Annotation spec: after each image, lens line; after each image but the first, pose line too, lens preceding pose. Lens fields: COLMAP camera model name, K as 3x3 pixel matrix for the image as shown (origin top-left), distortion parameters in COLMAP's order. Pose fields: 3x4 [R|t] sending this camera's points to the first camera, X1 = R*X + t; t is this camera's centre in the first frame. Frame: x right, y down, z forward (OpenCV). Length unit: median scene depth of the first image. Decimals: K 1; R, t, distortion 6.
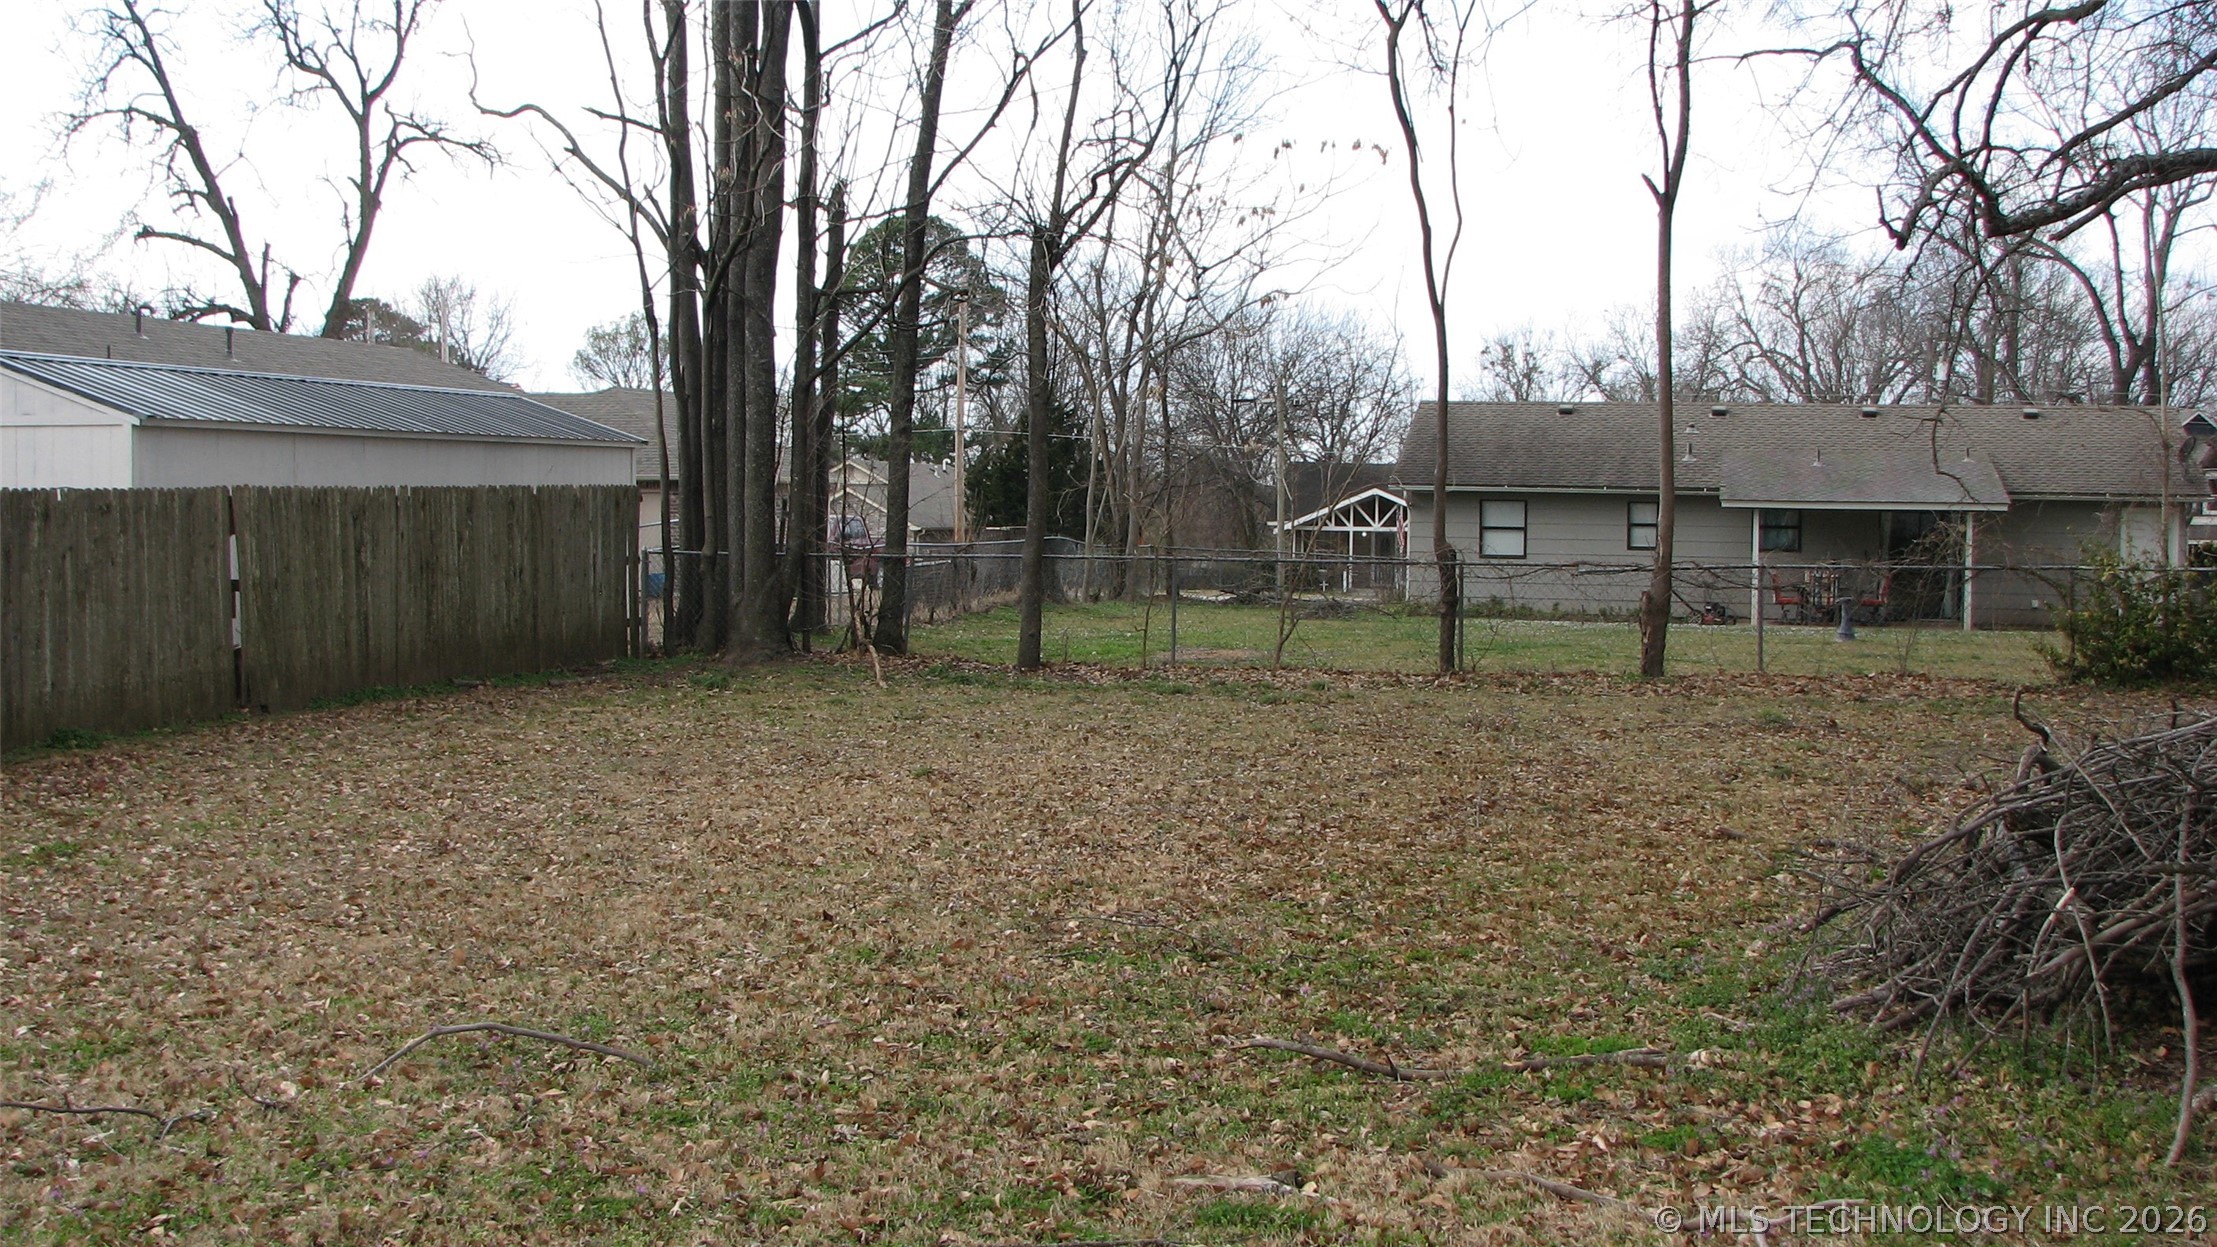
lens RADIAL K [[2393.4, 0, 1108.5], [0, 2393.4, 623.5], [0, 0, 1]] dist [-0.183728, 0.207874]
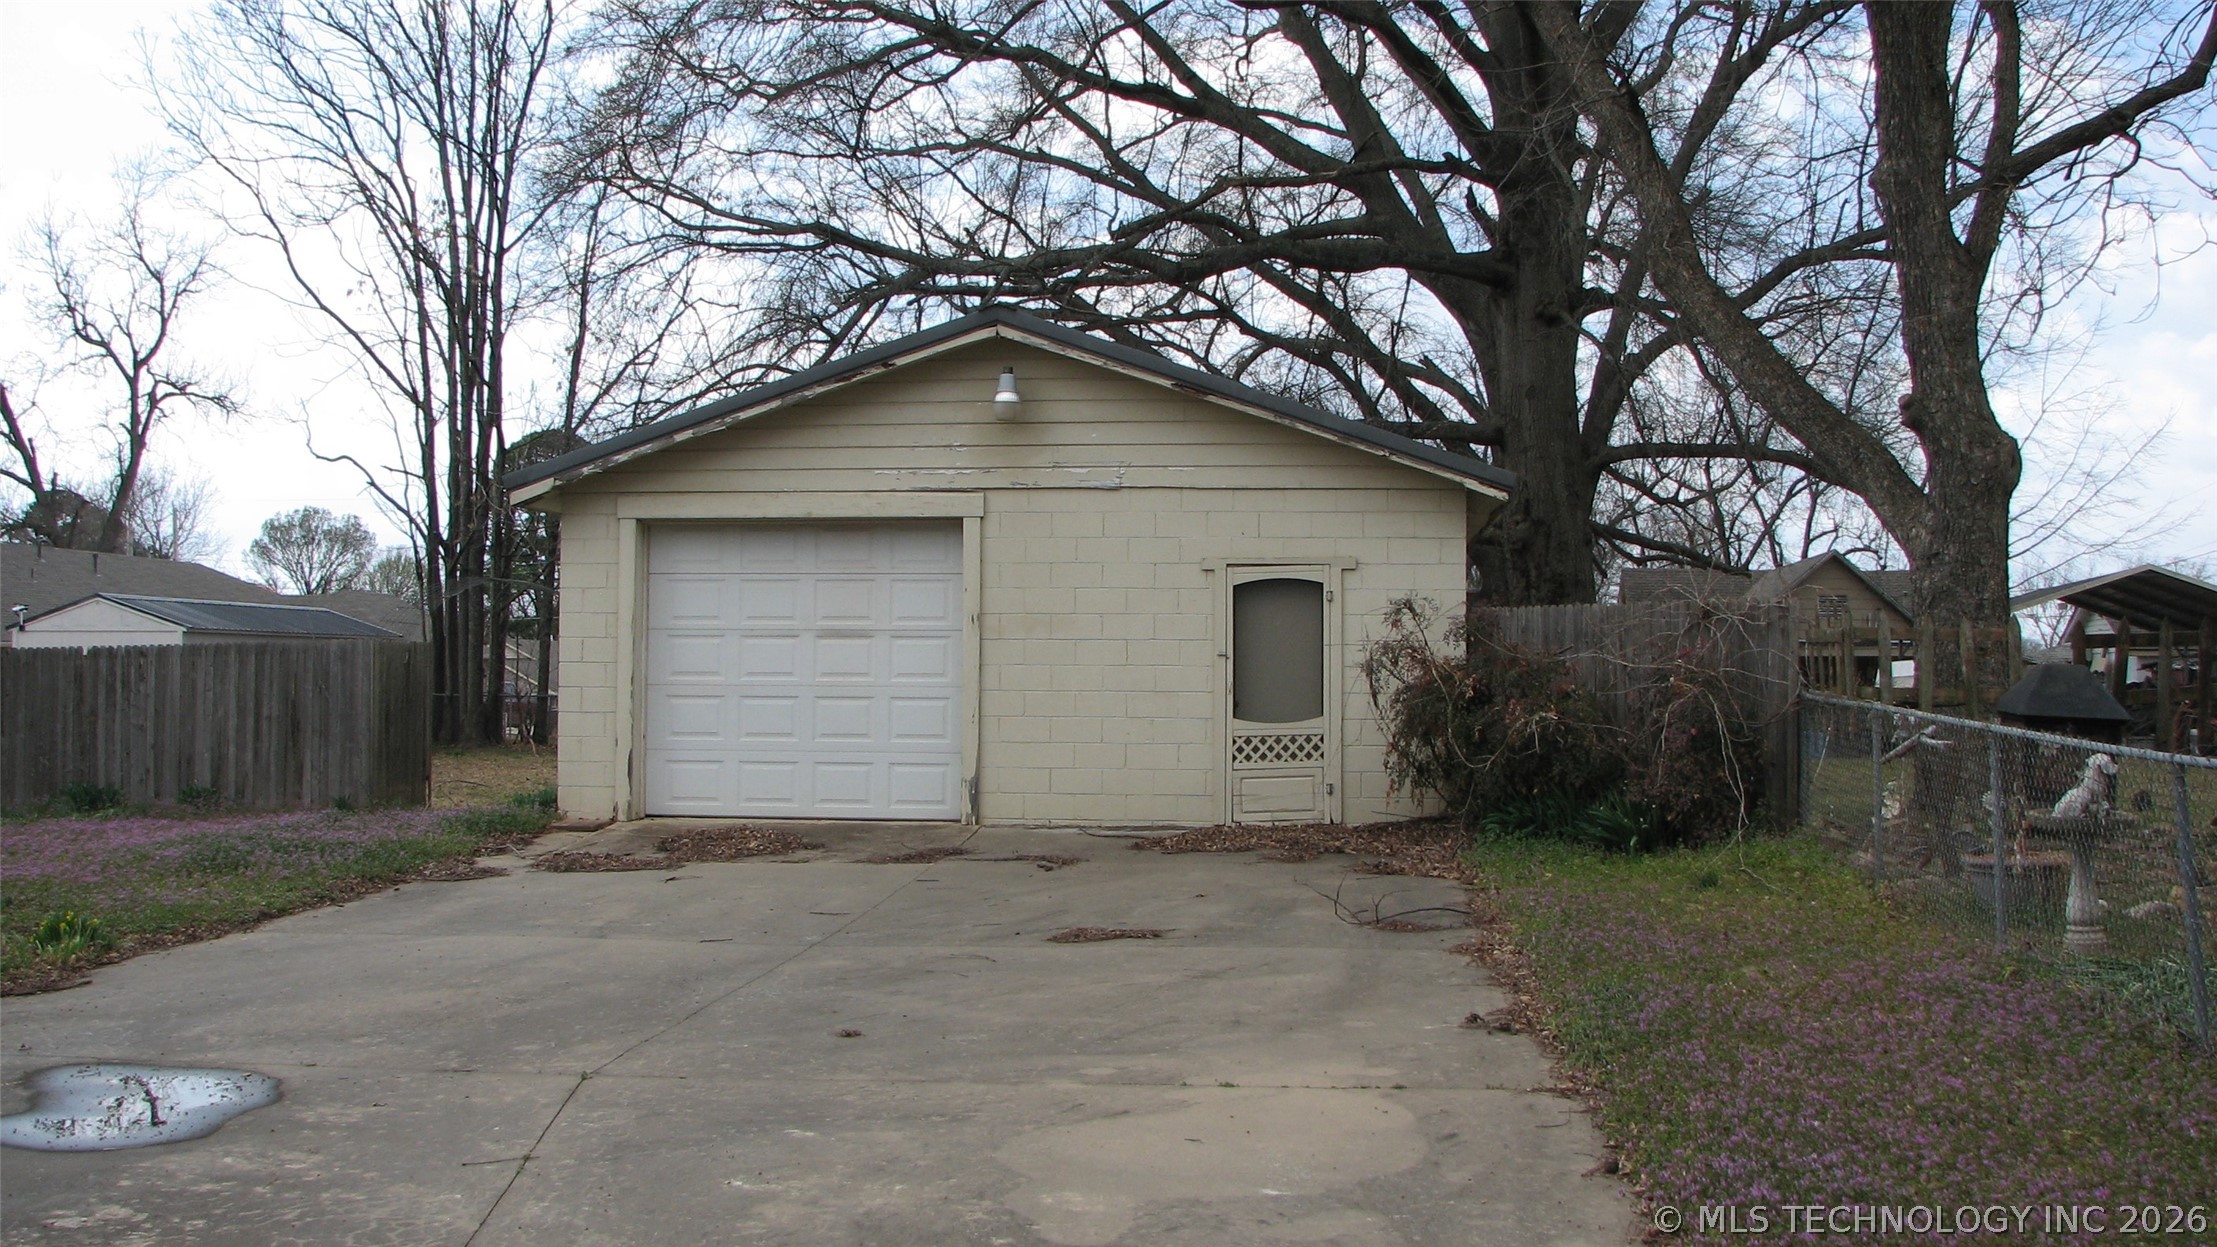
lens RADIAL K [[2393.4, 0, 1108.5], [0, 2393.4, 623.5], [0, 0, 1]] dist [-0.183728, 0.207874]
pose [[0.988967, 0.001242, 0.148132, 0.030282], [0.009523, 0.997364, -0.071938, 0.020681], [-0.147831, 0.072555, 0.986348, -0.366386]]
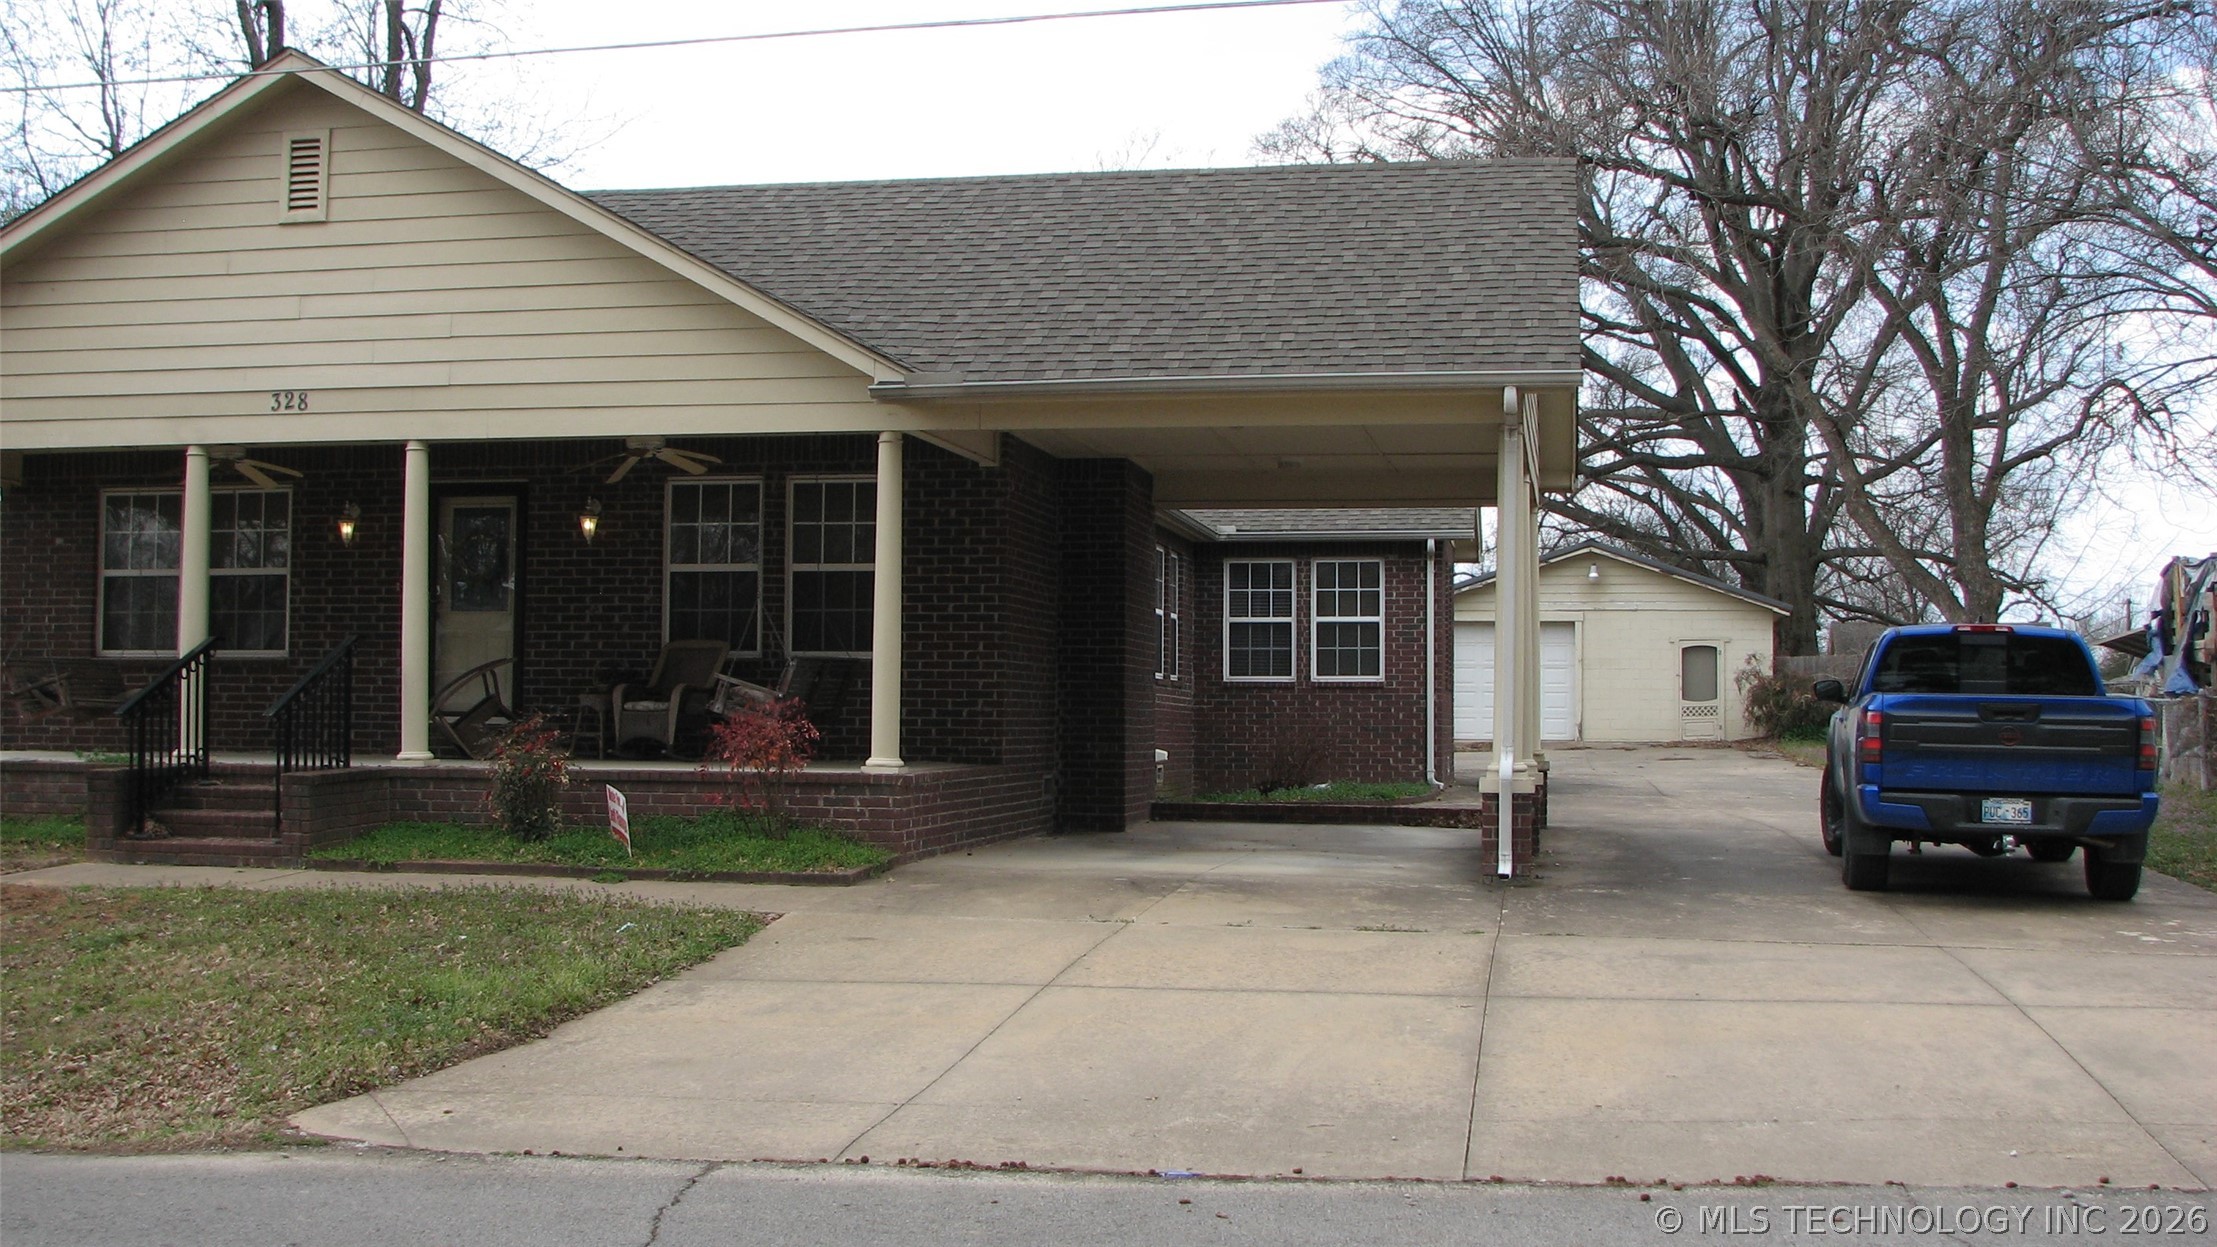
lens RADIAL K [[2393.4, 0, 1108.5], [0, 2393.4, 623.5], [0, 0, 1]] dist [-0.183728, 0.207874]
pose [[0.997858, 0.002189, 0.065373, -0.130953], [0.003559, 0.996142, -0.087681, 0.050407], [-0.065313, 0.087726, 0.994001, -0.786151]]
